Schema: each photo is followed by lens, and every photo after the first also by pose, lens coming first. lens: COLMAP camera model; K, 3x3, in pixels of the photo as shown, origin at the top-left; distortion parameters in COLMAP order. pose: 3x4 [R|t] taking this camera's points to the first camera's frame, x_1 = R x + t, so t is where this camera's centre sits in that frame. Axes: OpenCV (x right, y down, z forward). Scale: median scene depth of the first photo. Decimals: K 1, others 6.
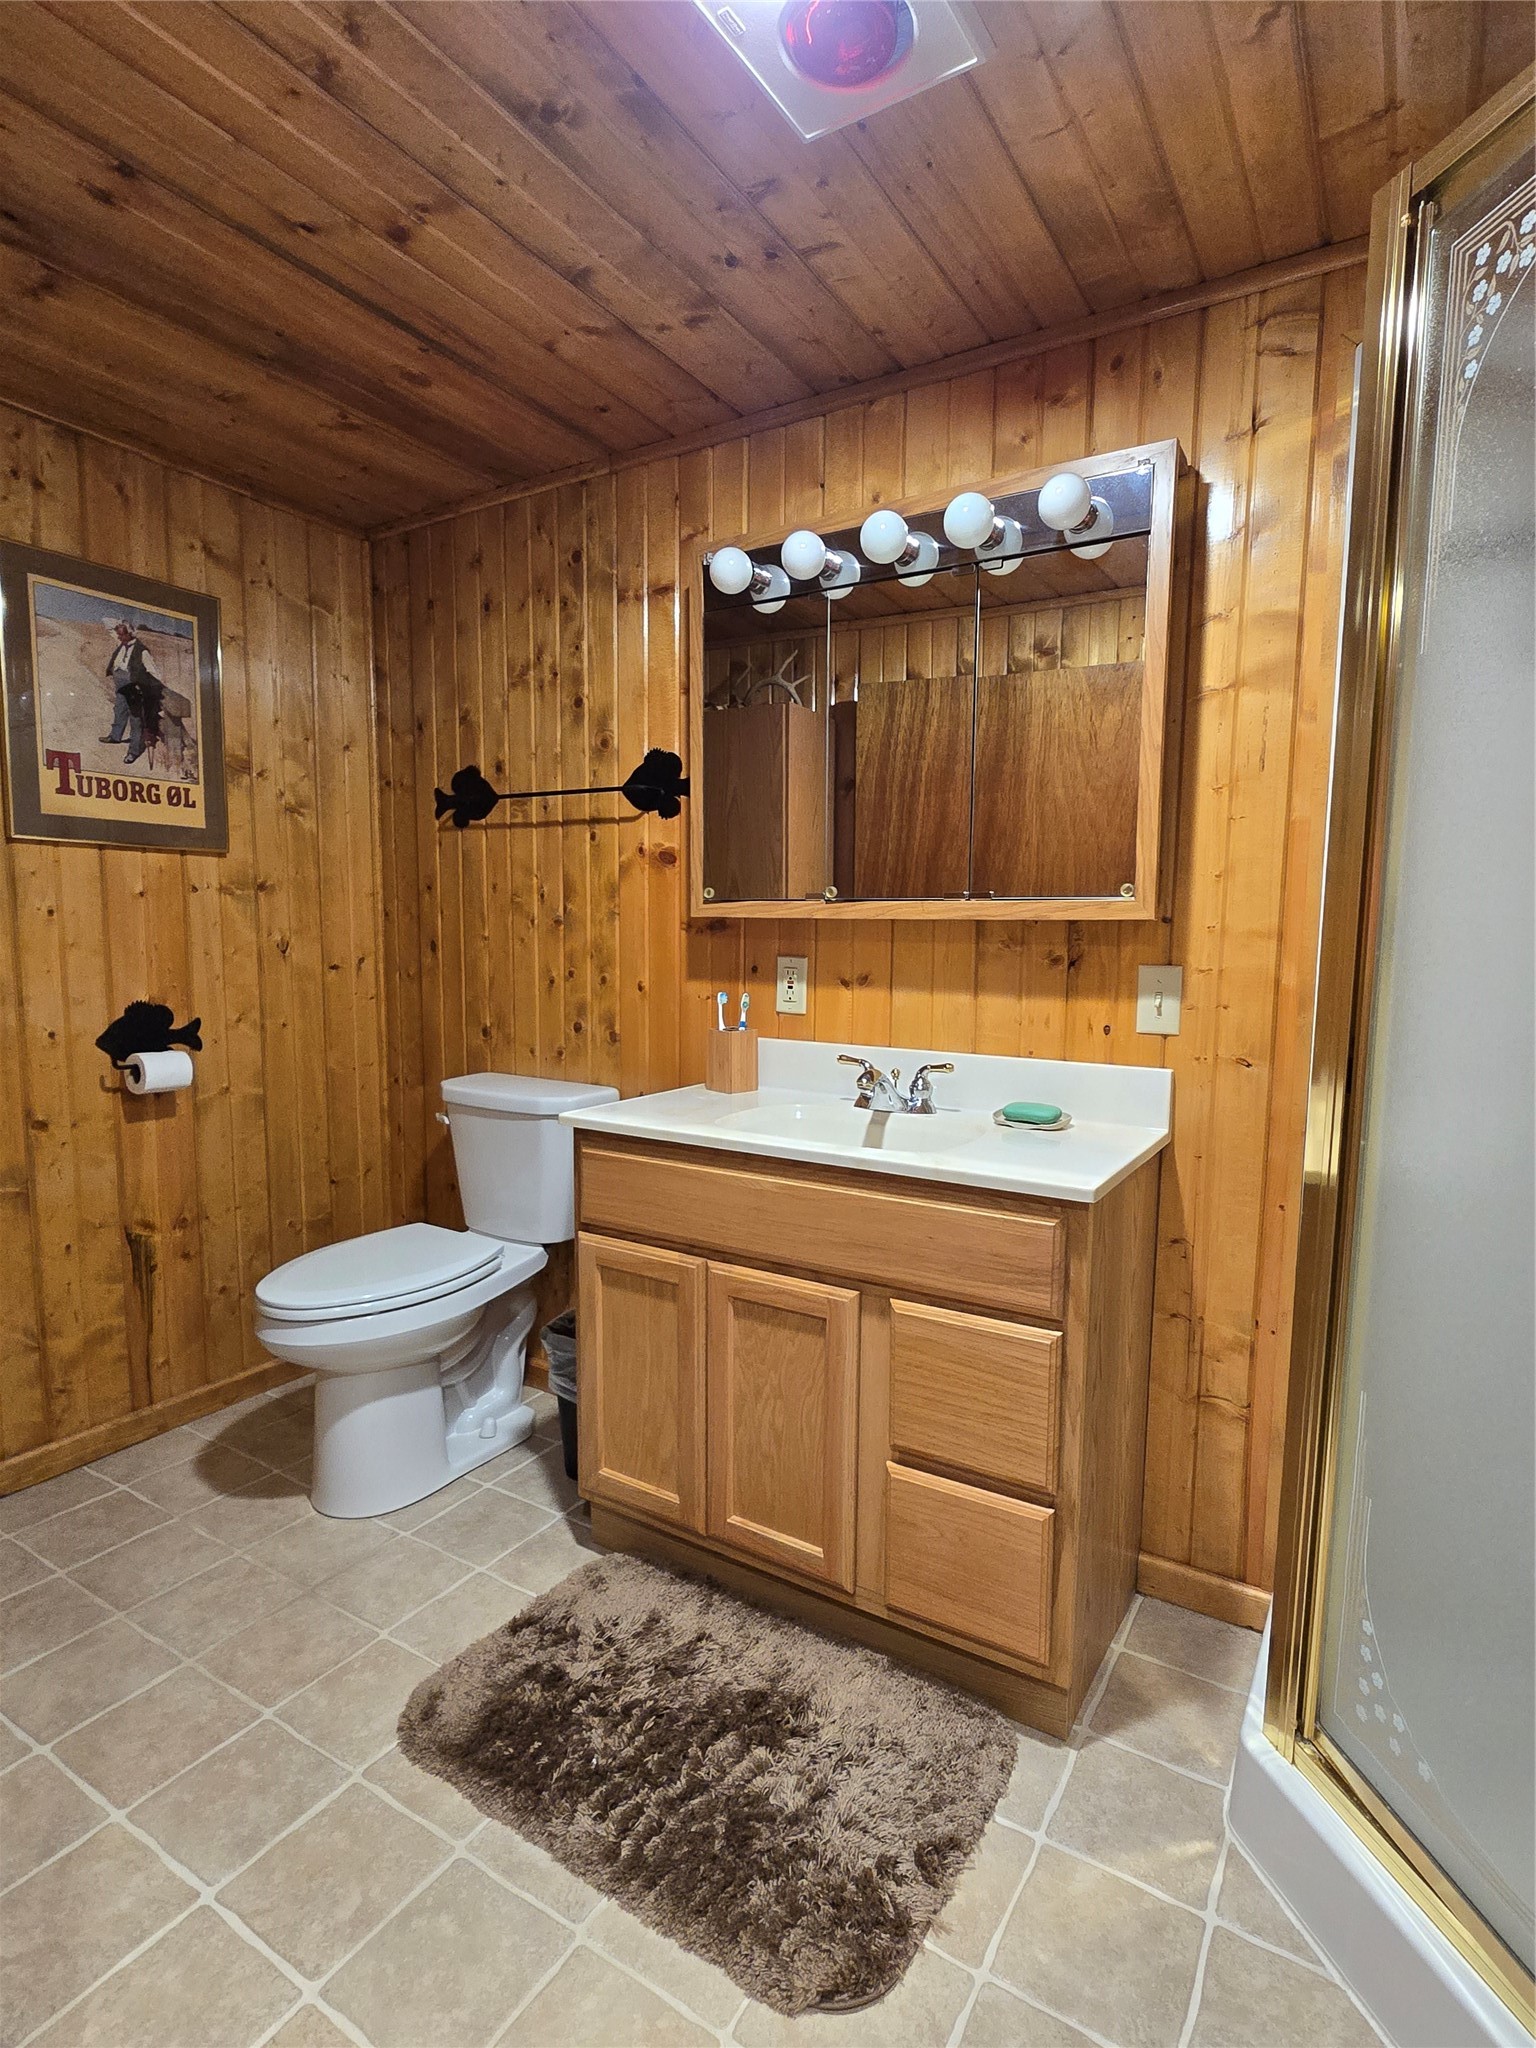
lens RADIAL K [[1032.8, 0, 767.3], [0, 1032.8, 1028.0], [0, 0, 1]] dist [-0.005560, 0.001718]
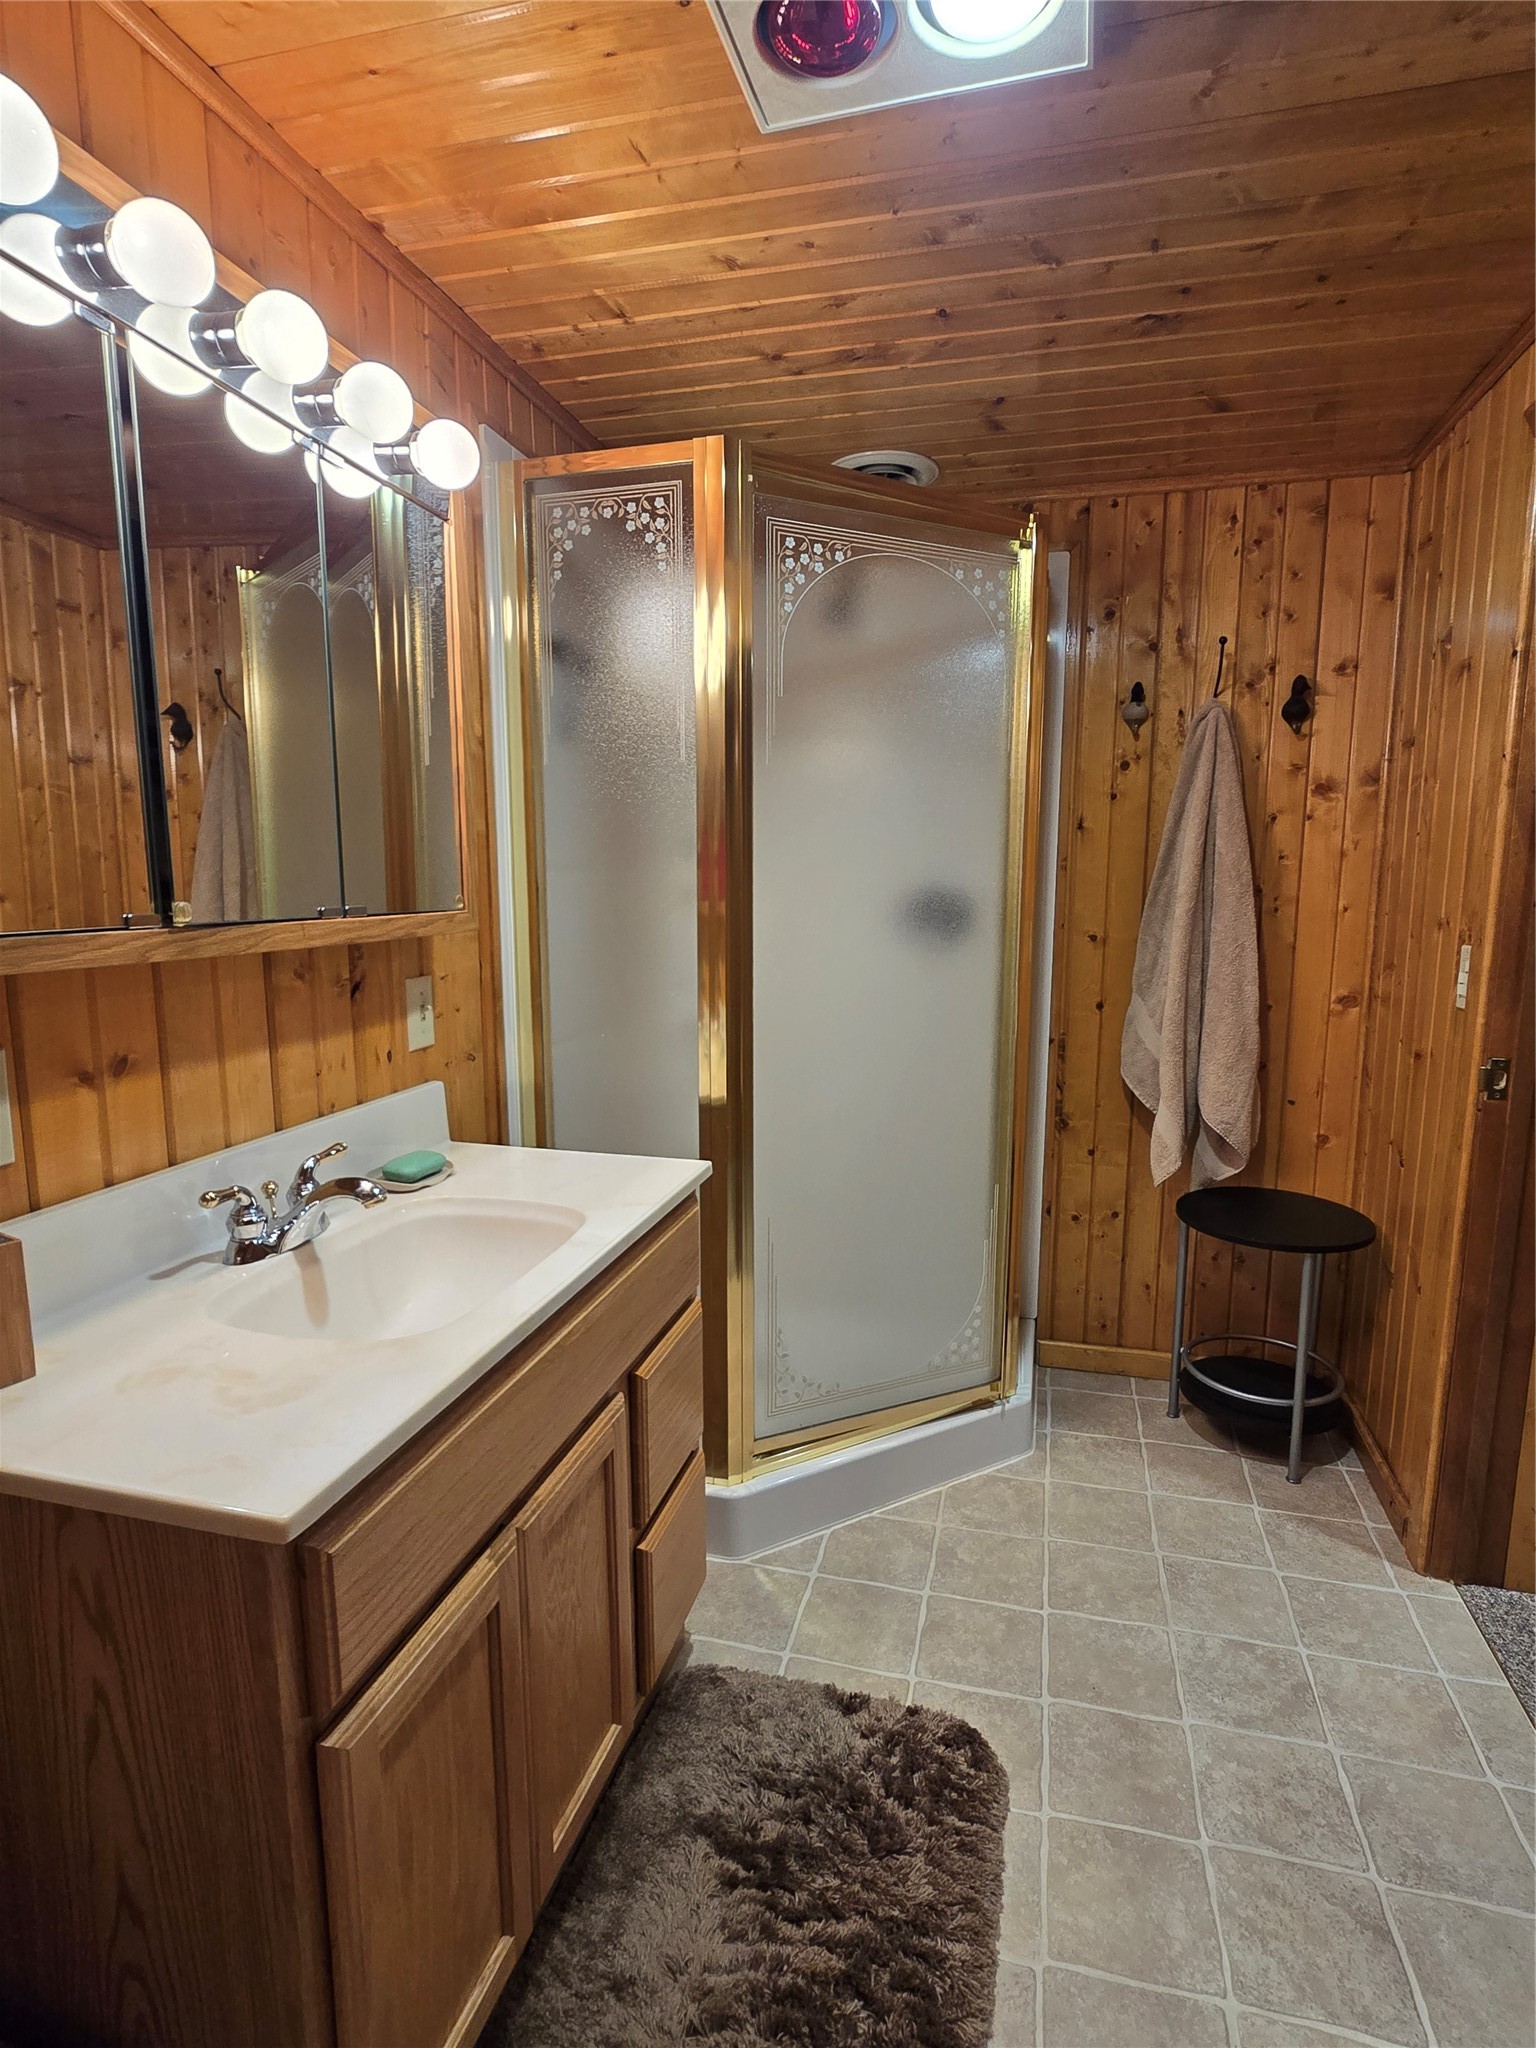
lens RADIAL K [[1032.8, 0, 771.1], [0, 1032.8, 1021.8], [0, 0, 1]] dist [-0.005560, 0.001718]
pose [[-0.304606, -0.136227, 0.942686, -0.599561], [0.103702, 0.979092, 0.174997, -0.147758], [-0.946816, 0.151064, -0.284110, 0.929747]]
